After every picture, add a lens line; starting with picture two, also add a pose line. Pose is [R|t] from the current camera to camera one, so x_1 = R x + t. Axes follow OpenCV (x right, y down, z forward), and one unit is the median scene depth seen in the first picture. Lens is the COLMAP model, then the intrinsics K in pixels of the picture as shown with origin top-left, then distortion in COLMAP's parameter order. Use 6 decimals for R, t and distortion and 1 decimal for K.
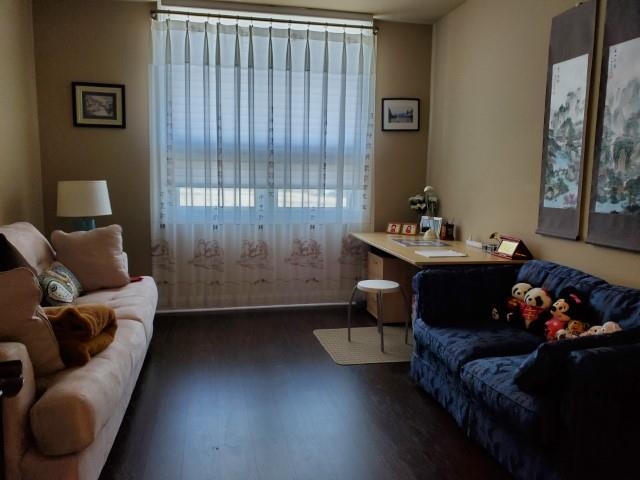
lens RADIAL K [[497.4, 0, 316.0], [0, 497.4, 230.3], [0, 0, 1]] dist [0.010372, -0.005300]
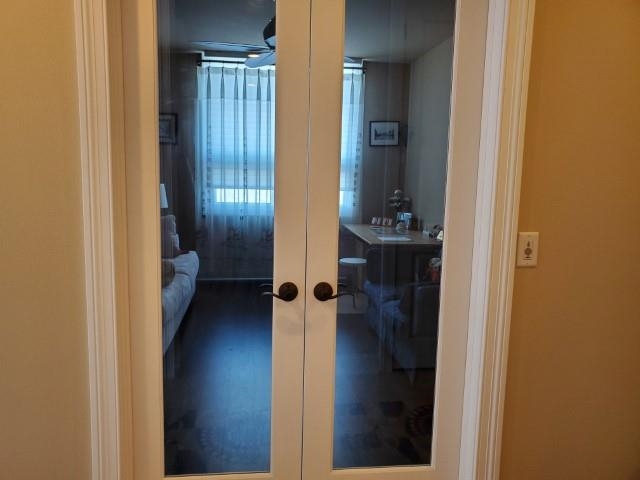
lens RADIAL K [[497.4, 0, 316.0], [0, 497.4, 230.3], [0, 0, 1]] dist [0.010372, -0.005300]
pose [[0.996561, 0.017449, -0.081003, 0.111407], [-0.016431, 0.999778, 0.013218, 0.005885], [0.081215, -0.011842, 0.996626, -0.336725]]
